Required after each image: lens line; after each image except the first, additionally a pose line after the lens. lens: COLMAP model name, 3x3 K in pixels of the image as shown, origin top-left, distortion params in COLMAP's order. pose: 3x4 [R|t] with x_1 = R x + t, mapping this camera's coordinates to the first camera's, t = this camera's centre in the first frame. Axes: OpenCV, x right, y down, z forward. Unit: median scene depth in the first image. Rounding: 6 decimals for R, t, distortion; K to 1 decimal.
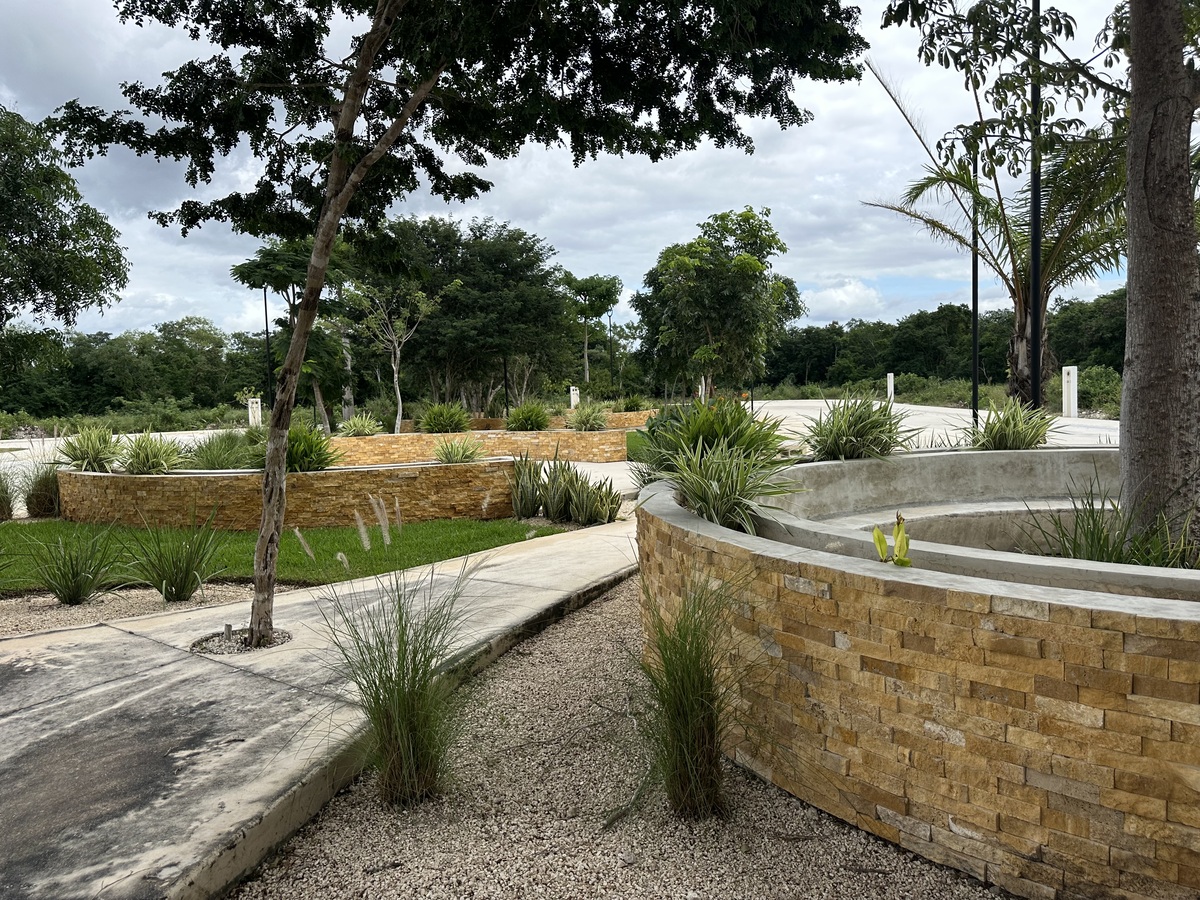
lens RADIAL K [[831.7, 0, 607.4], [0, 831.7, 441.9], [0, 0, 1]] dist [0.069919, -0.039631]
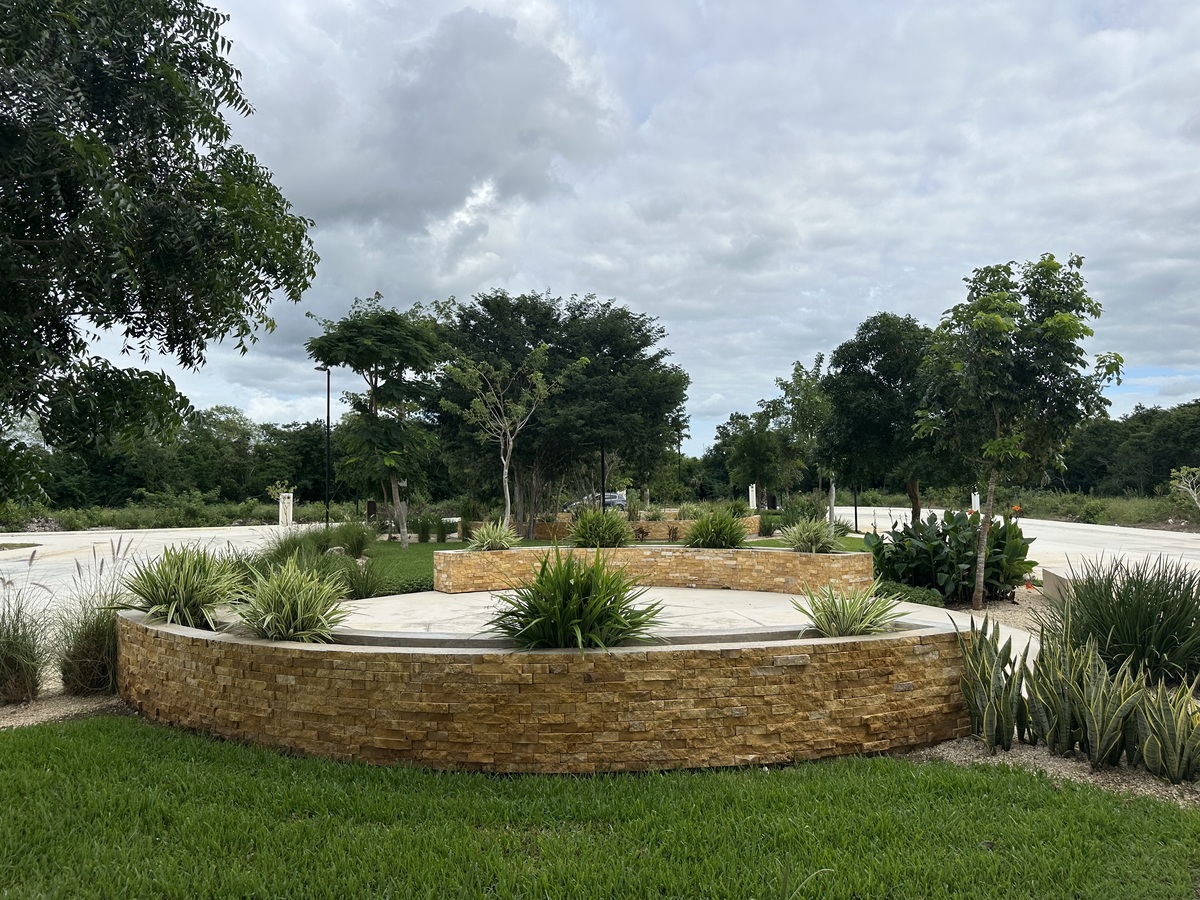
lens RADIAL K [[831.7, 0, 608.7], [0, 831.7, 447.4], [0, 0, 1]] dist [0.069919, -0.039631]
pose [[0.999703, 0.022489, -0.009386, -0.124177], [-0.023406, 0.993312, -0.113063, -0.010908], [0.006780, 0.113249, 0.993543, 0.162967]]
